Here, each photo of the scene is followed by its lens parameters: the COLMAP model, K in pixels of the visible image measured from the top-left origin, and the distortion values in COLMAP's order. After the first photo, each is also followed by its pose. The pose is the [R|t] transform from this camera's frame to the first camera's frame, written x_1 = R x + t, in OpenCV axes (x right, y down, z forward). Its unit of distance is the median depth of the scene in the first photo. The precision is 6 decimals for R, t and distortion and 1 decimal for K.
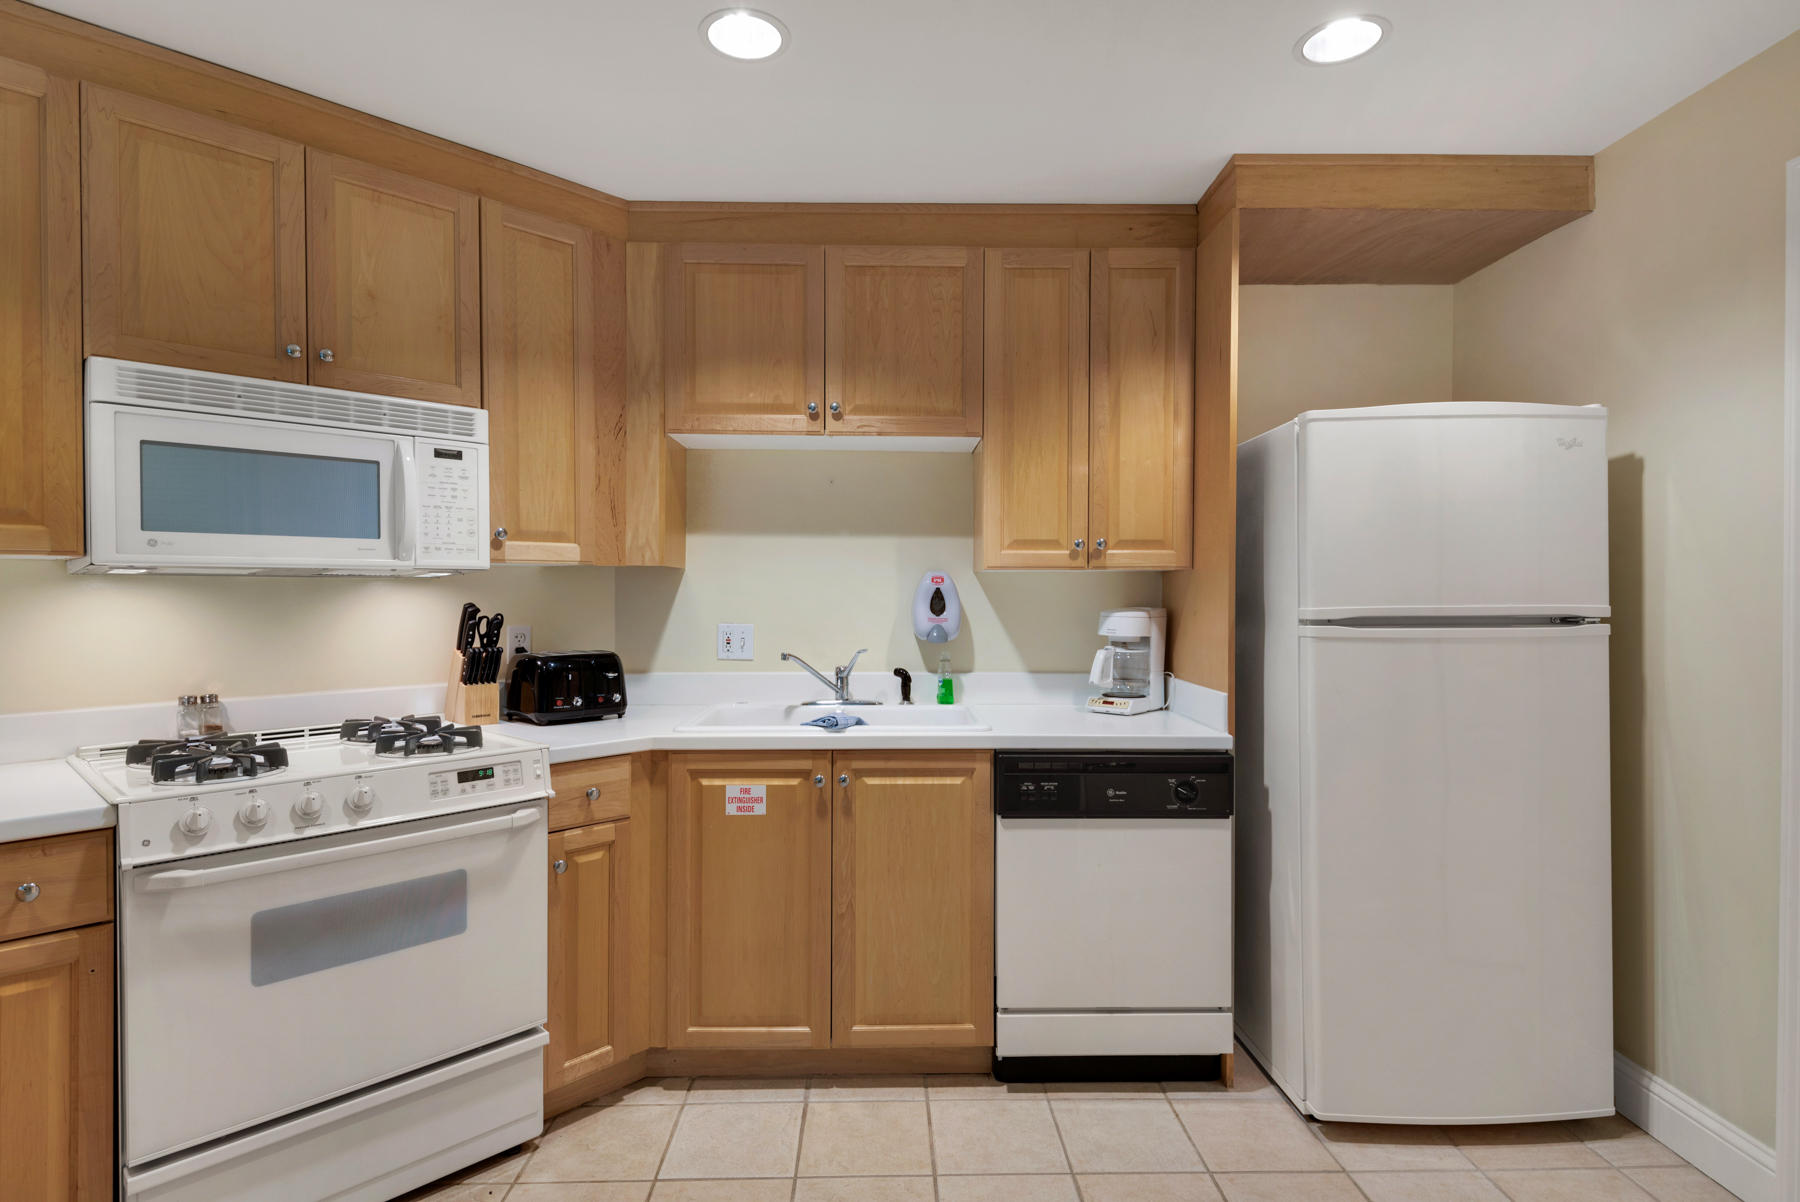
lens RADIAL K [[972.6, 0, 901.1], [0, 972.6, 600.9], [0, 0, 1]] dist [0.004693, -0.005341]
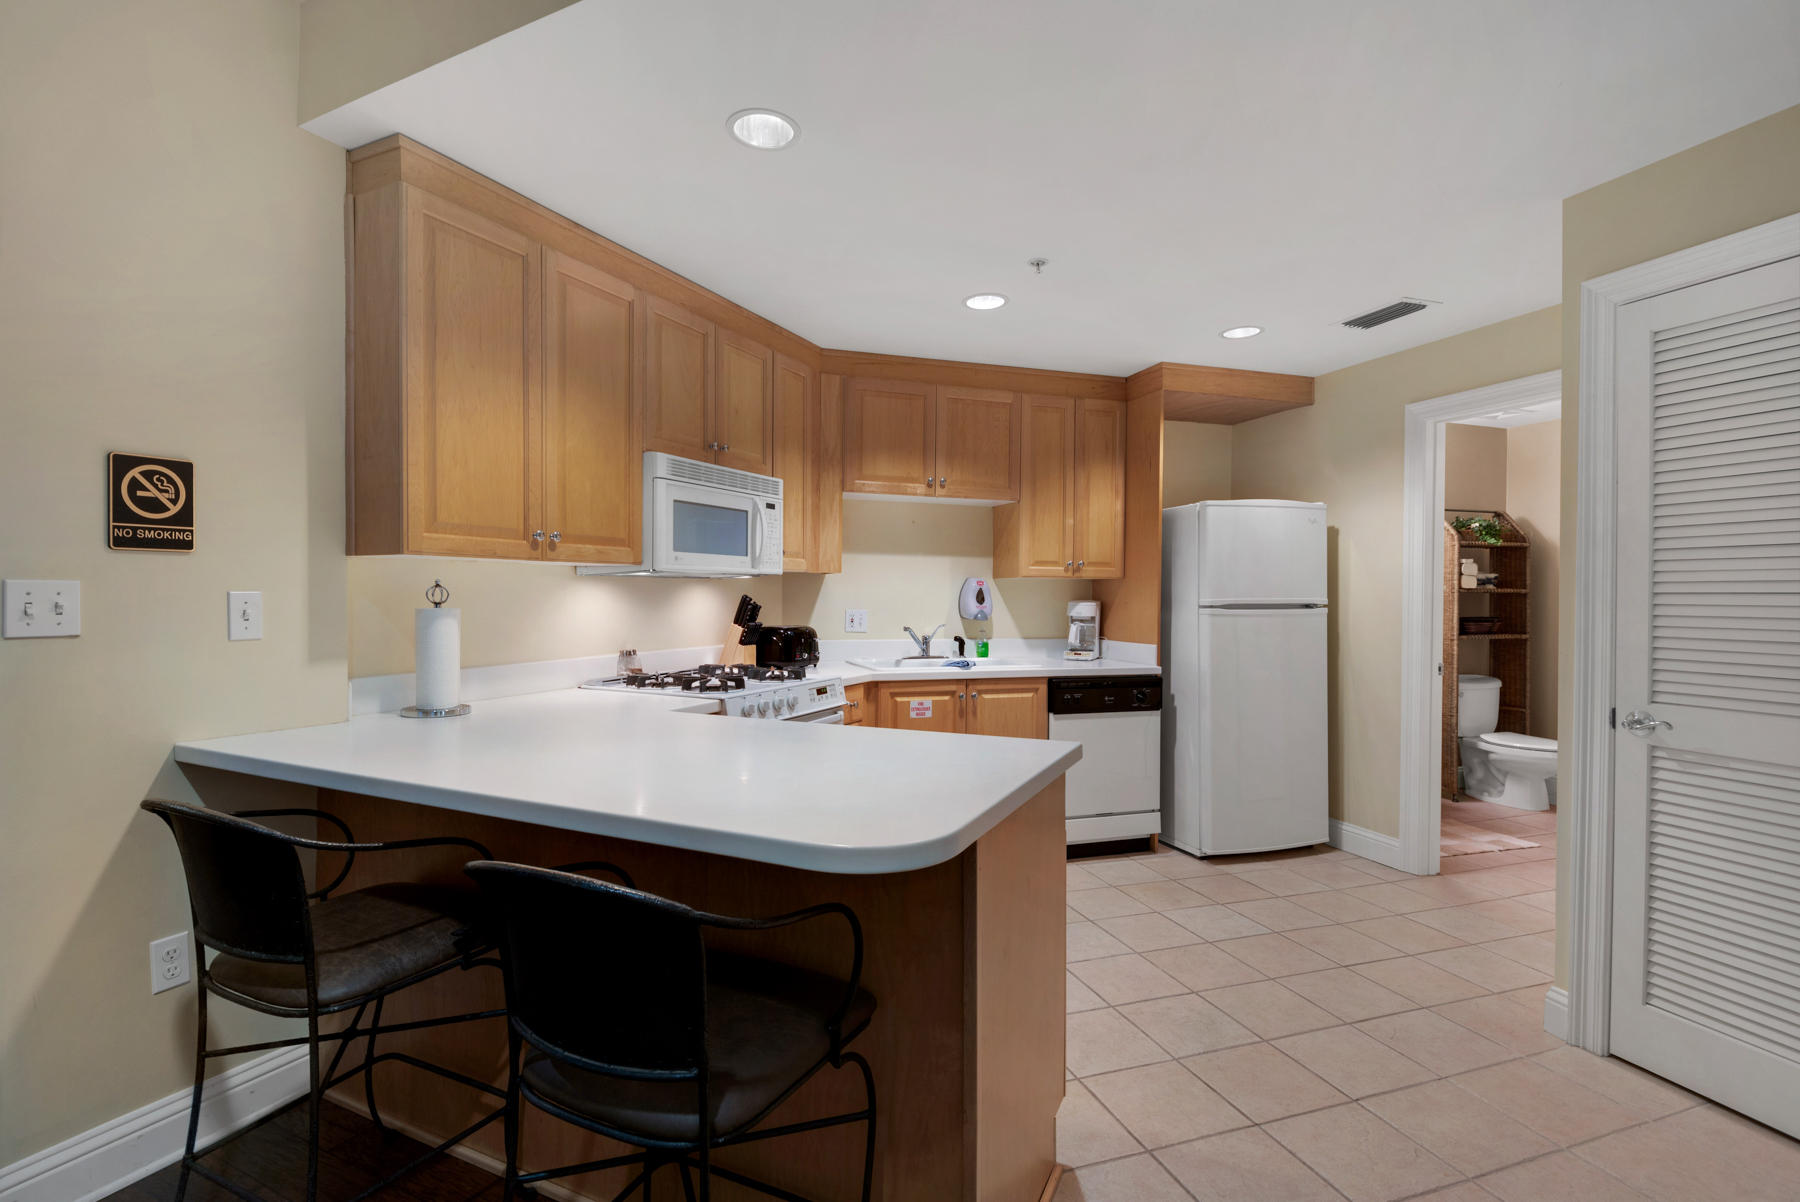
lens RADIAL K [[851.6, 0, 892.7], [0, 851.6, 603.0], [0, 0, 1]] dist [-0.009935, -0.001601]
pose [[0.956731, 0.003078, 0.290957, -0.636977], [-0.003768, 0.999991, 0.001812, 0.012287], [-0.290949, -0.002830, 0.956734, -0.432635]]
